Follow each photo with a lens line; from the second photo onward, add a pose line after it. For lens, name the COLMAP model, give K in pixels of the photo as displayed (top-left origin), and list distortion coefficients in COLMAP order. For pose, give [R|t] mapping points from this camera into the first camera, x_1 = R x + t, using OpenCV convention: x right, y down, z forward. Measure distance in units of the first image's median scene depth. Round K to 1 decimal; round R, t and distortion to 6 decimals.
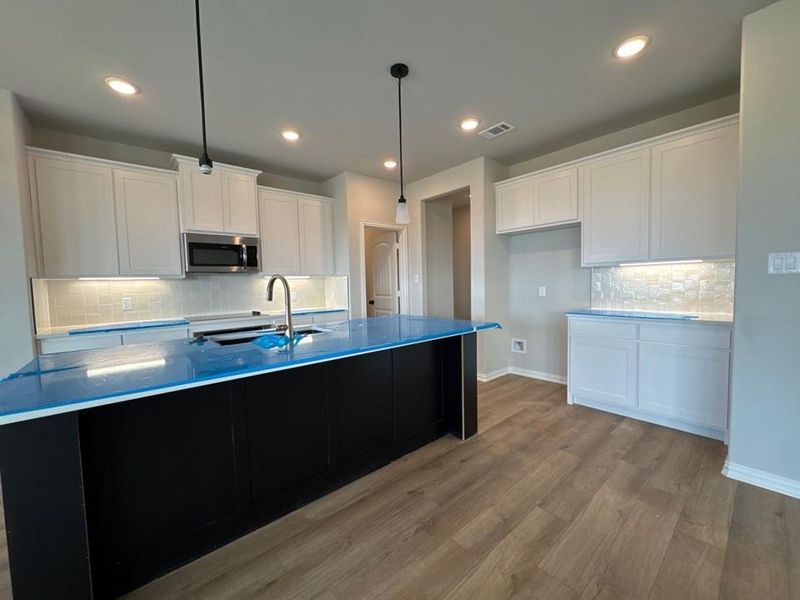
lens RADIAL K [[324.4, 0, 400.1], [0, 324.4, 299.9], [0, 0, 1]] dist [-0.004130, 0.000828]
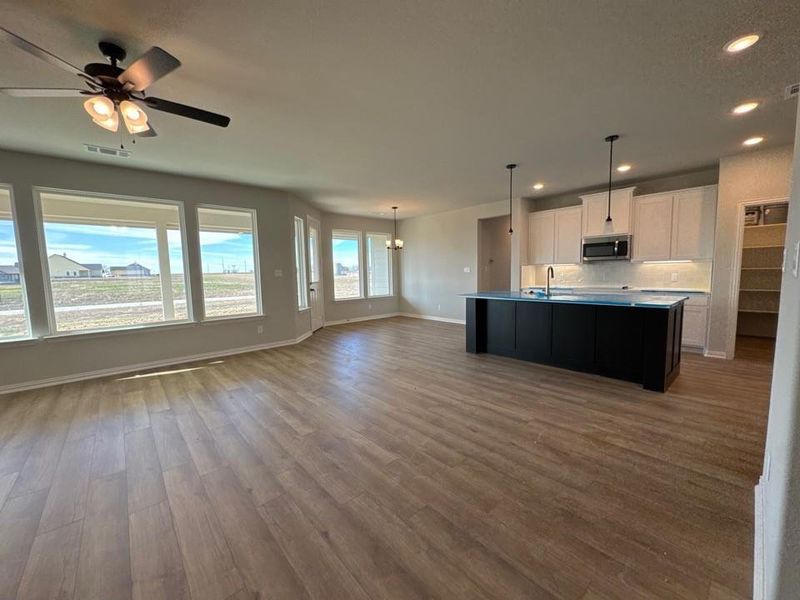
lens RADIAL K [[324.4, 0, 397.3], [0, 324.4, 299.7], [0, 0, 1]] dist [-0.004130, 0.000828]
pose [[0.019470, 0.112791, -0.993428, 1.056561], [-0.032047, 0.993176, 0.112134, -0.039236], [0.999297, 0.029654, 0.022951, -0.048204]]
